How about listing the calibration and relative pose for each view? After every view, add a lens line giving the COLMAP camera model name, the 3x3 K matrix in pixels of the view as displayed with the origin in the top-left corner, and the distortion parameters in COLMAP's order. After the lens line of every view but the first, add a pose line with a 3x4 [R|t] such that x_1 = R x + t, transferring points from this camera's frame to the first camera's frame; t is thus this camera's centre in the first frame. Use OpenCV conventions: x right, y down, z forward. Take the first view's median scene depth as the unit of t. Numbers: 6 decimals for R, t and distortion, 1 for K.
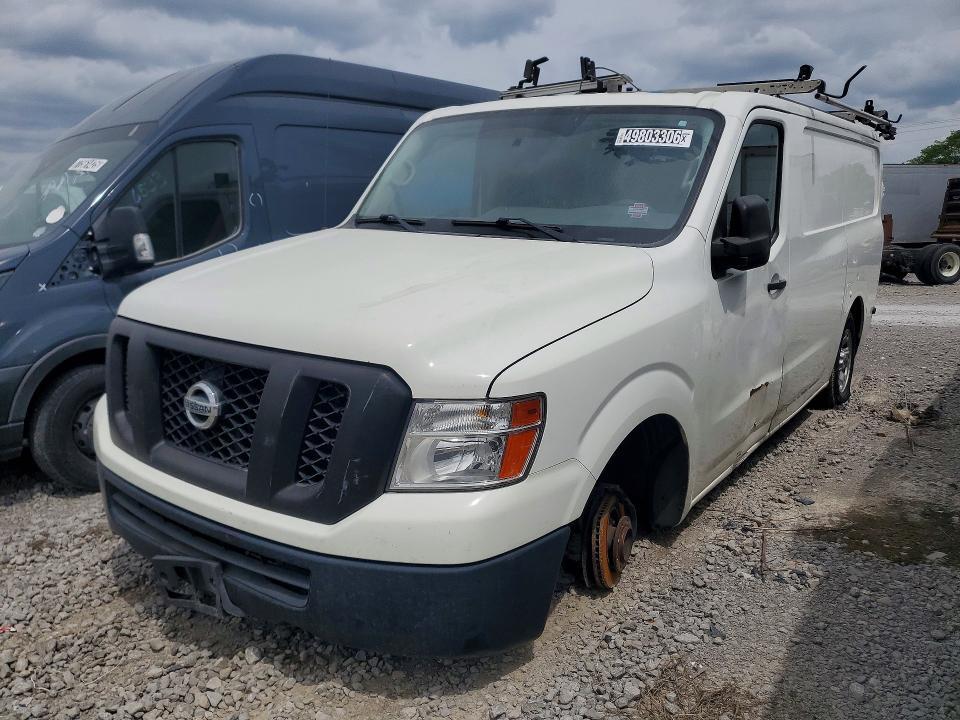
lens RADIAL K [[774.7, 0, 488.4], [0, 774.7, 353.7], [0, 0, 1]] dist [0.003054, -0.002706]
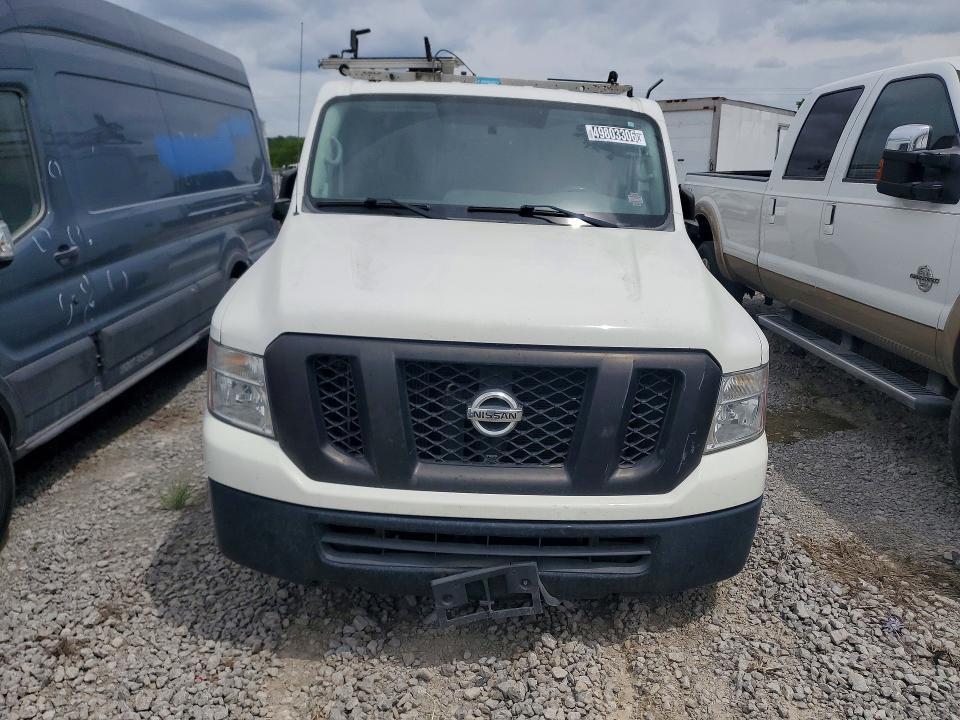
lens RADIAL K [[774.7, 0, 485.6], [0, 774.7, 370.1], [0, 0, 1]] dist [0.003054, -0.002706]
pose [[0.798795, -0.131071, 0.587152, -0.703089], [0.086655, 0.990868, 0.103302, -0.066005], [-0.595330, -0.031637, 0.802858, 0.166310]]
